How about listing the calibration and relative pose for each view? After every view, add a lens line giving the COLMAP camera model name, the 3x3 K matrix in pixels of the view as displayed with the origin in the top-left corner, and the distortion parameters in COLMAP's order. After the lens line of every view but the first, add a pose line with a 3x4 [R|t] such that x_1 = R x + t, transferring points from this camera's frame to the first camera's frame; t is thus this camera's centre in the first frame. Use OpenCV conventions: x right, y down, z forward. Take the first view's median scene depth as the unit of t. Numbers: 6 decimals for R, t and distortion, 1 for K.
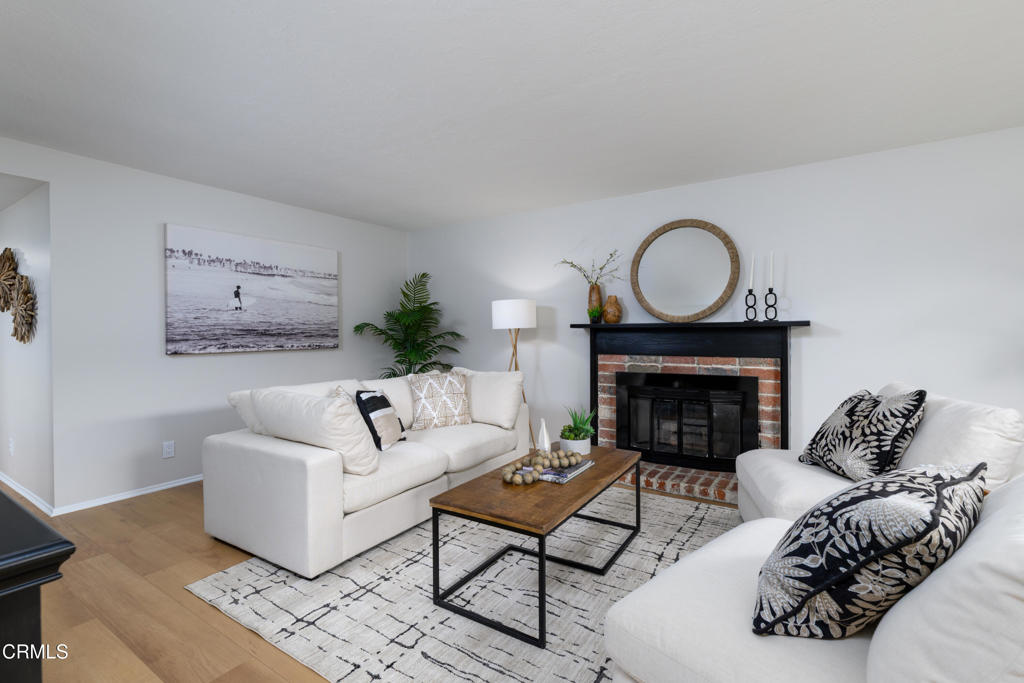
lens RADIAL K [[461.3, 0, 513.4], [0, 461.3, 335.9], [0, 0, 1]] dist [0.001794, 0.000133]
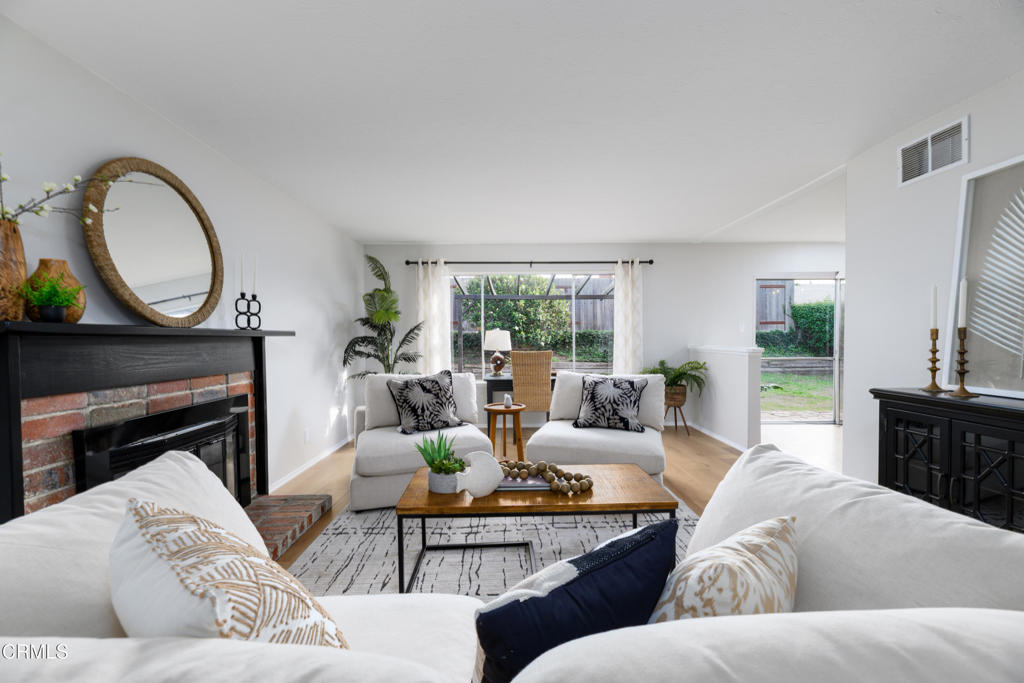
lens RADIAL K [[435.4, 0, 515.6], [0, 435.4, 348.1], [0, 0, 1]] dist [0.002923, 0.000540]
pose [[-0.564134, -0.015785, 0.825532, -0.427448], [0.009238, 0.999634, 0.025427, -0.013184], [-0.825631, 0.021970, -0.563782, 0.997478]]
